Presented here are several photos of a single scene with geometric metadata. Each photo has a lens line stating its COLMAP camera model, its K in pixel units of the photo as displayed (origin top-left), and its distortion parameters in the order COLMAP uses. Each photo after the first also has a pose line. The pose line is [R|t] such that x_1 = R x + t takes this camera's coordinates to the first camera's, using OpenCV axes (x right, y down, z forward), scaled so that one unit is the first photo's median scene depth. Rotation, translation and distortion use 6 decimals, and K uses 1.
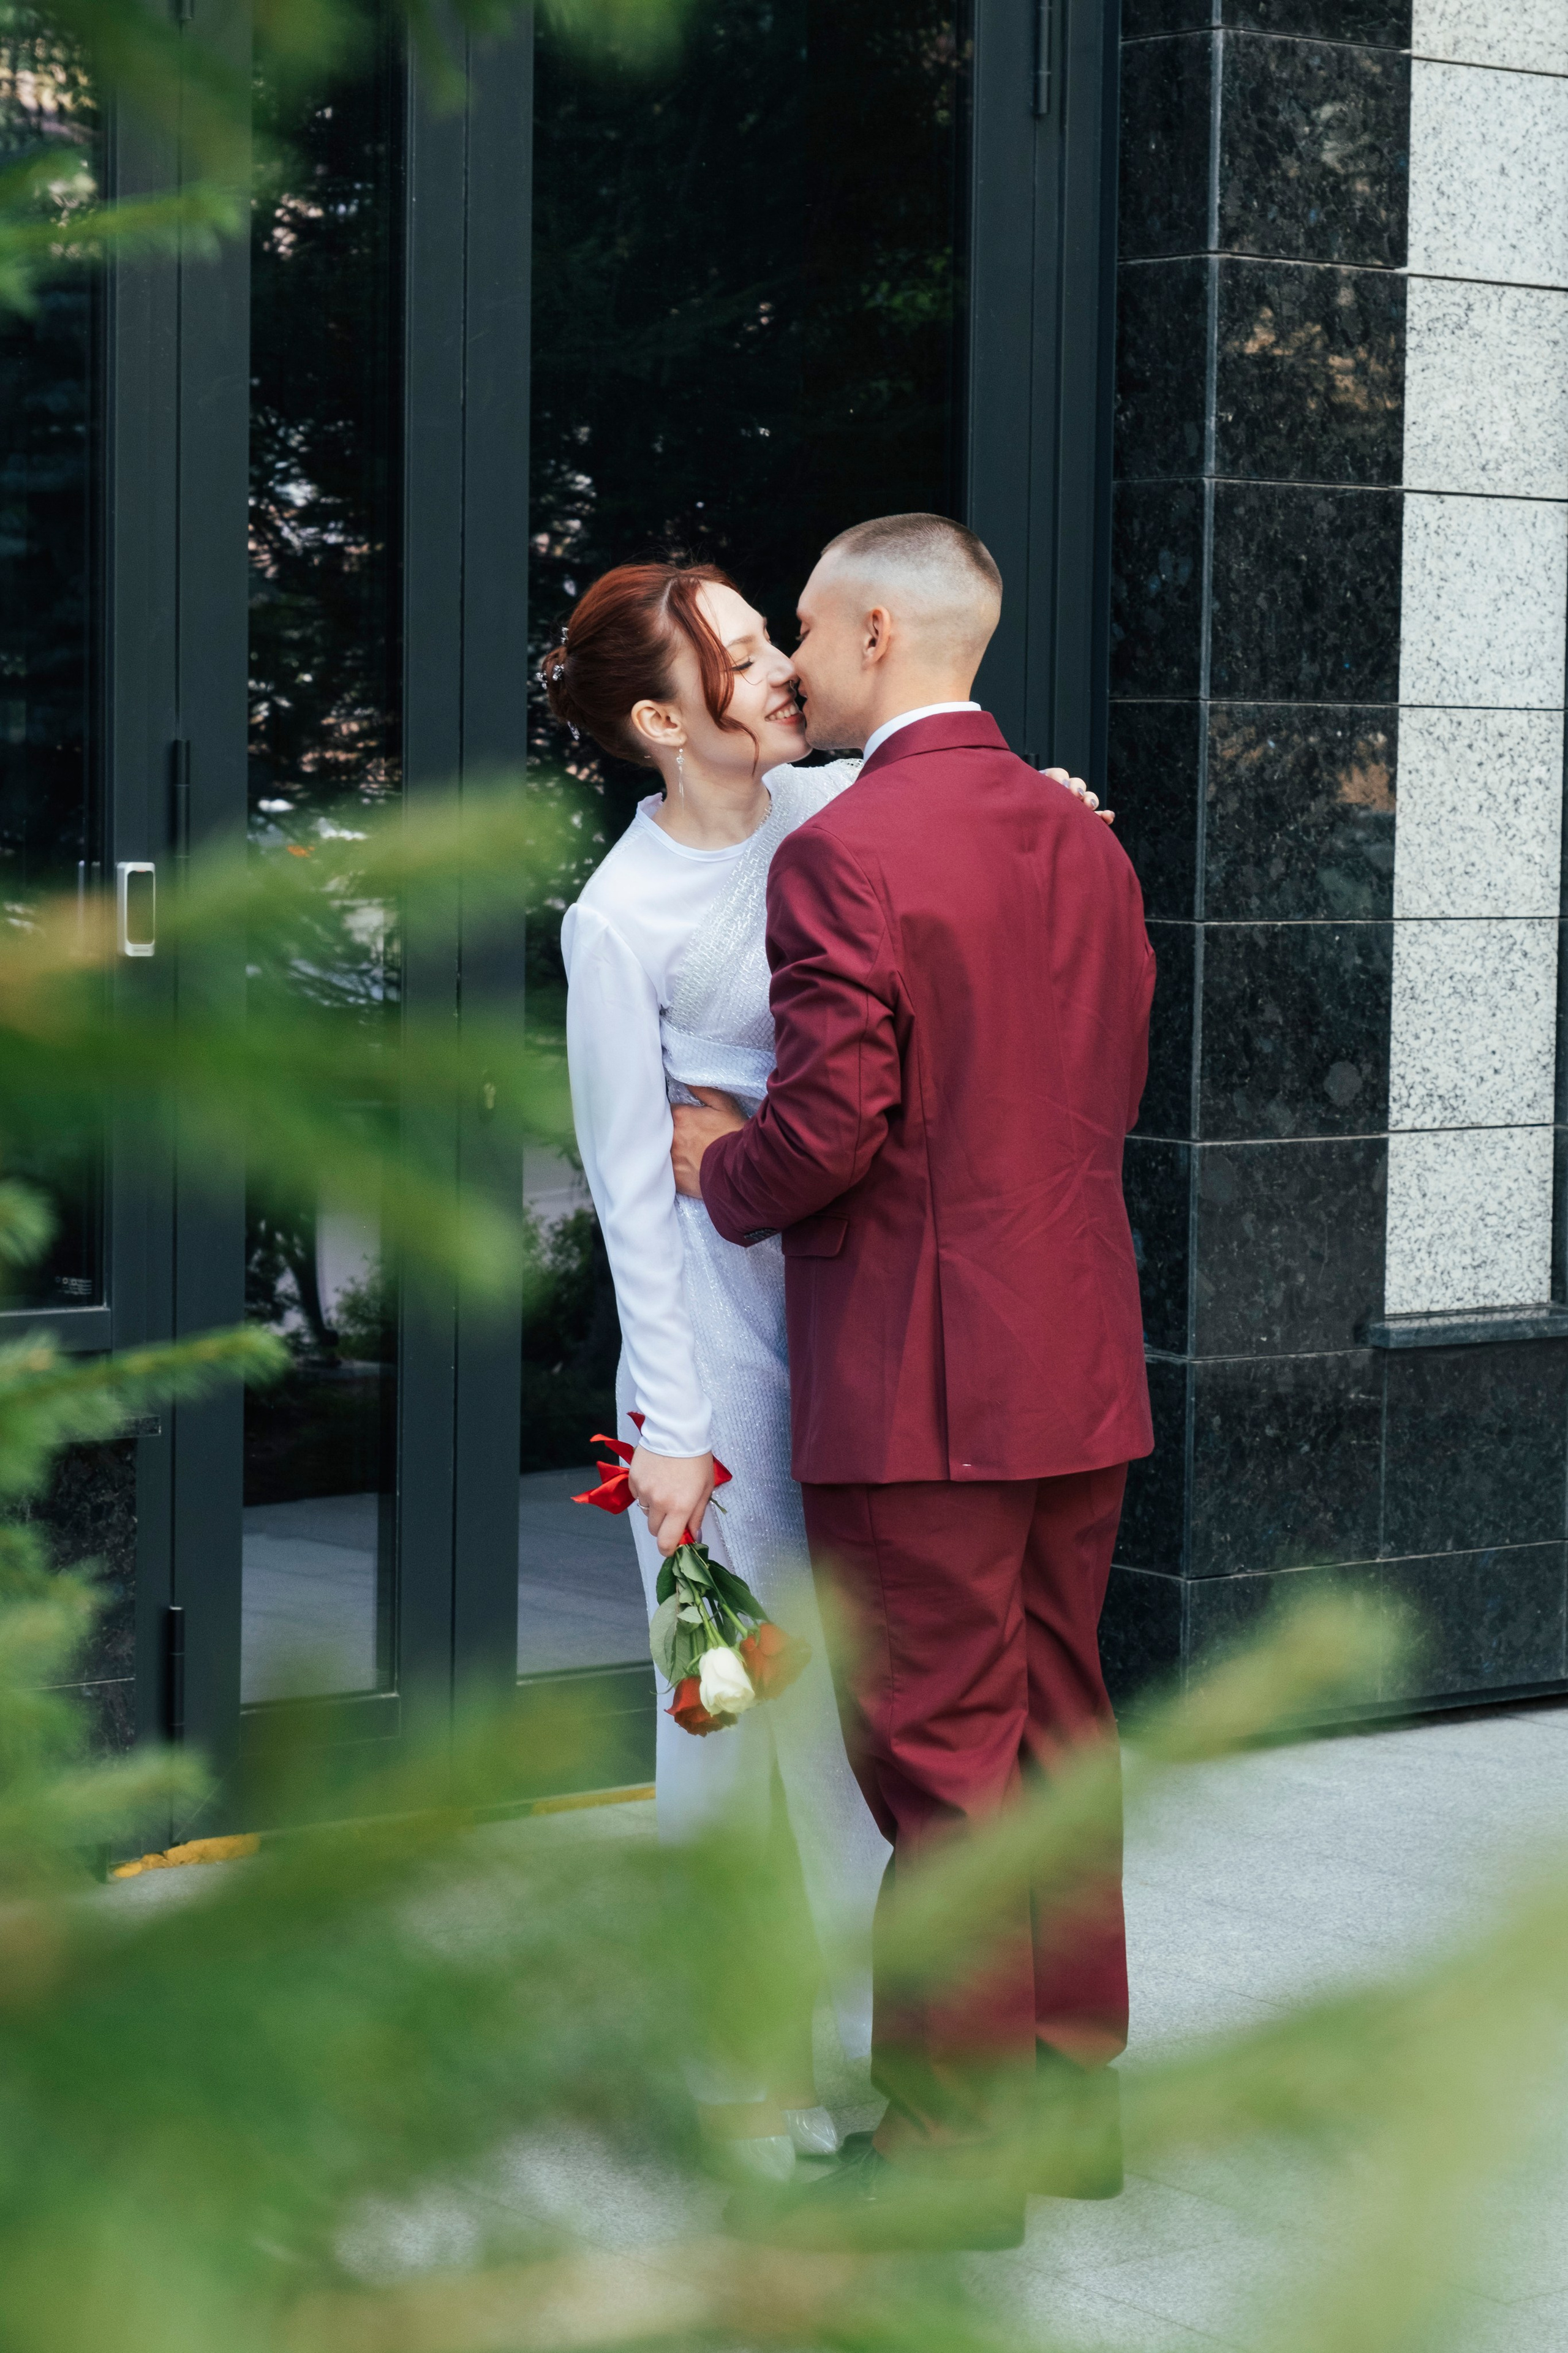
lens RADIAL K [[5358.4, 0, 789.2], [0, 5358.4, 1171.4], [0, 0, 1]] dist [-0.065557, 0.000000]
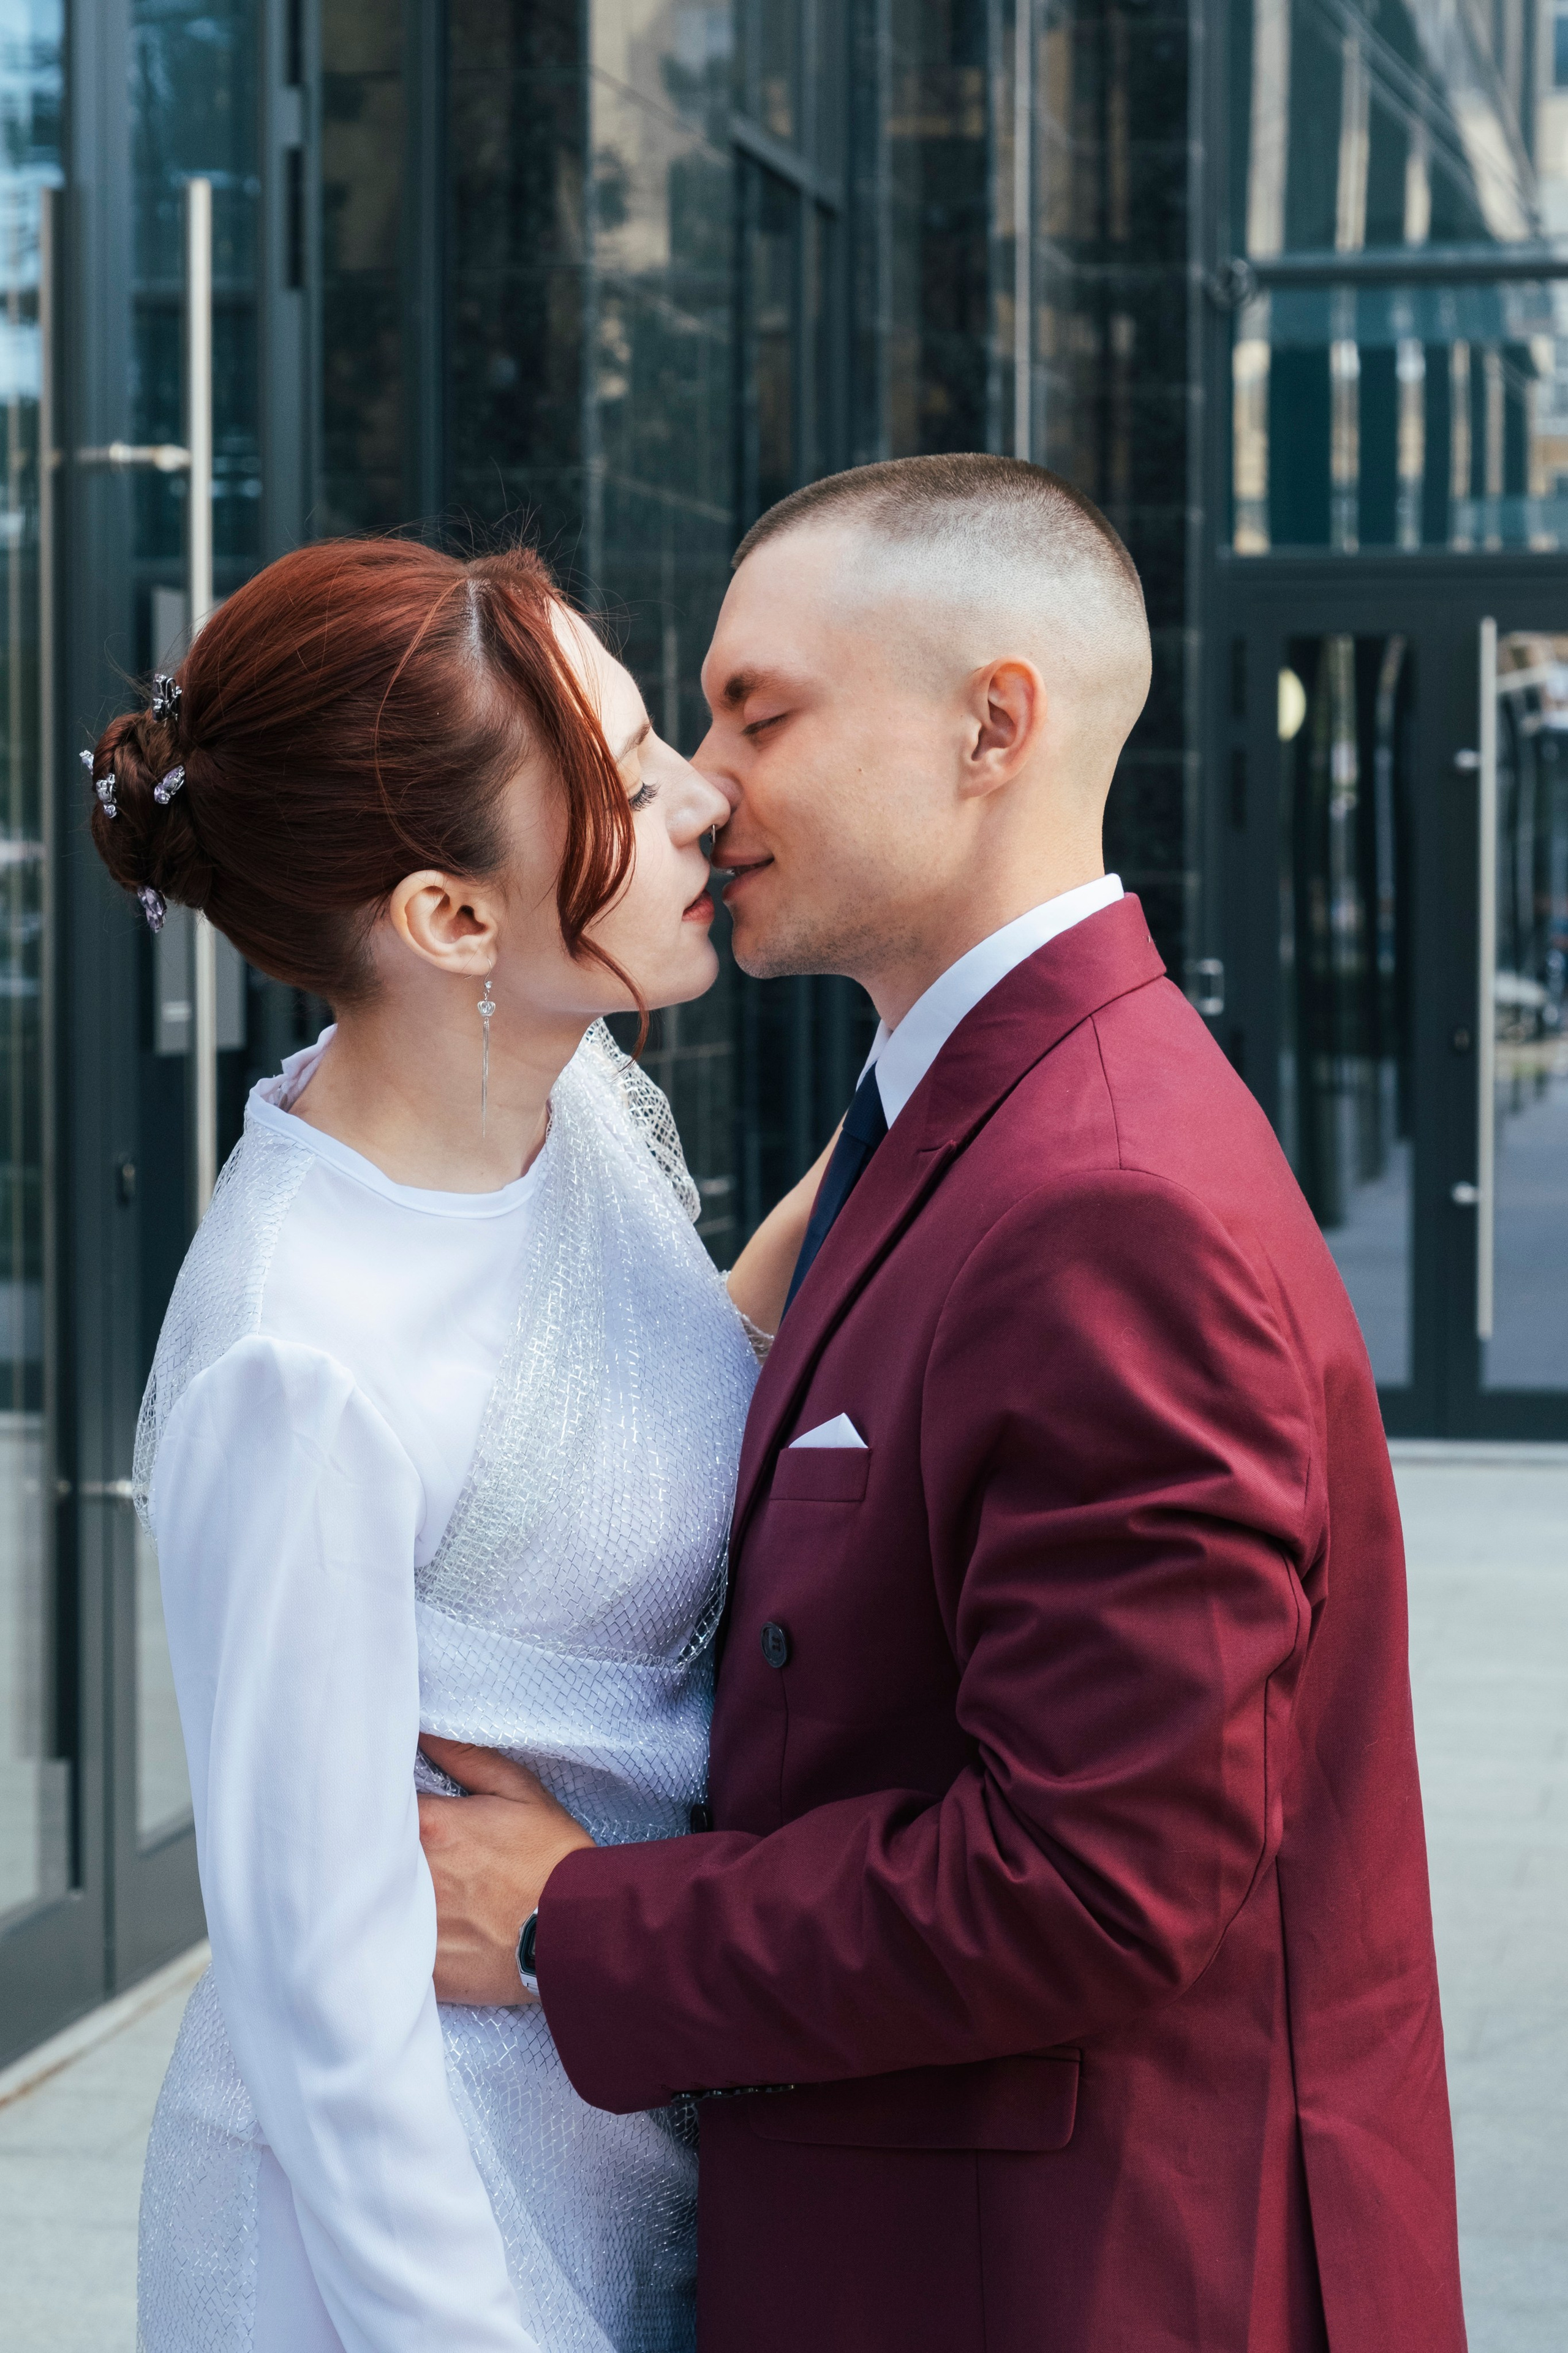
lens RADIAL K [[5358.4, 0, 764.9], [0, 5358.4, 1167.1], [0, 0, 1]] dist [-0.065557, 0.000000]
pose [[0.733853, -0.046938, 0.677684, -0.202733], [0.061281, 0.998117, 0.002772, -0.045442], [-0.676538, 0.039495, 0.735348, 0.475785]]
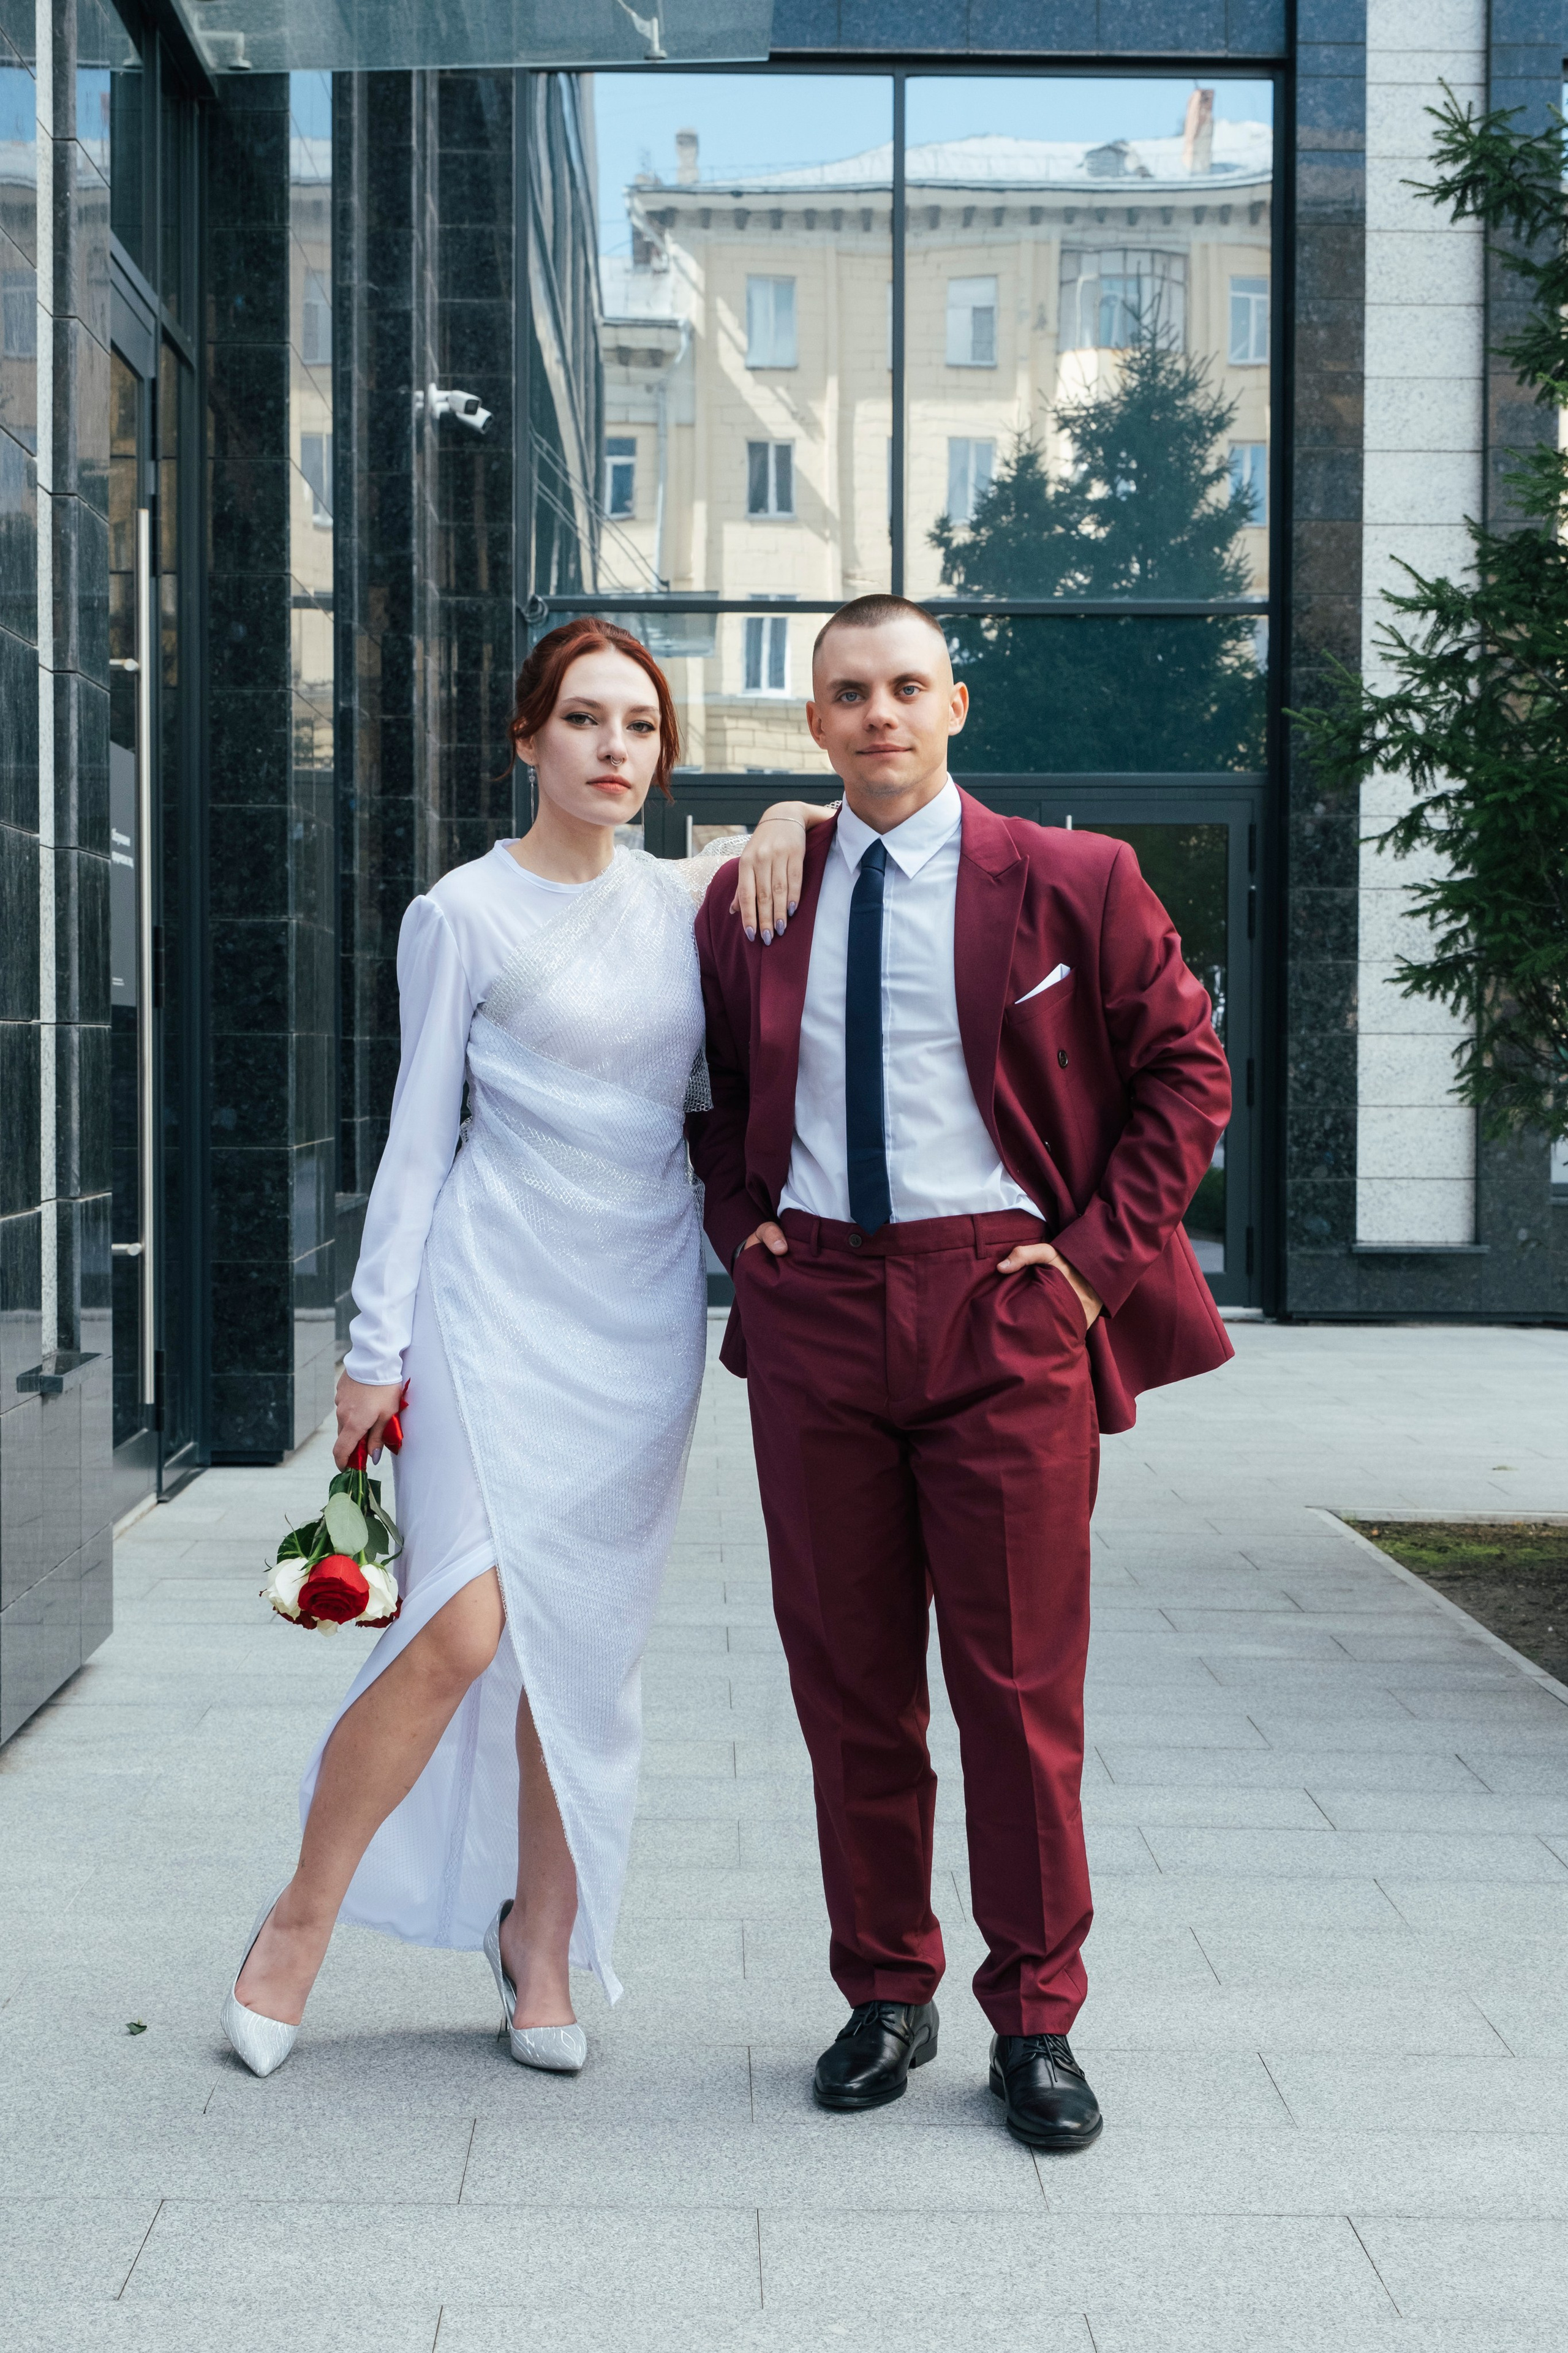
lens RADIAL K [[3617.9, 0, 795.2], [0, 3617.9, 1156.1], [0, 0, 1]] dist [-0.014079, 0.000000]
pose [[0.571814, -0.035239, 0.819626, -0.436512], [0.067924, 0.997680, -0.004493, -0.003692], [-0.817567, 0.058241, 0.572881, 0.427517]]
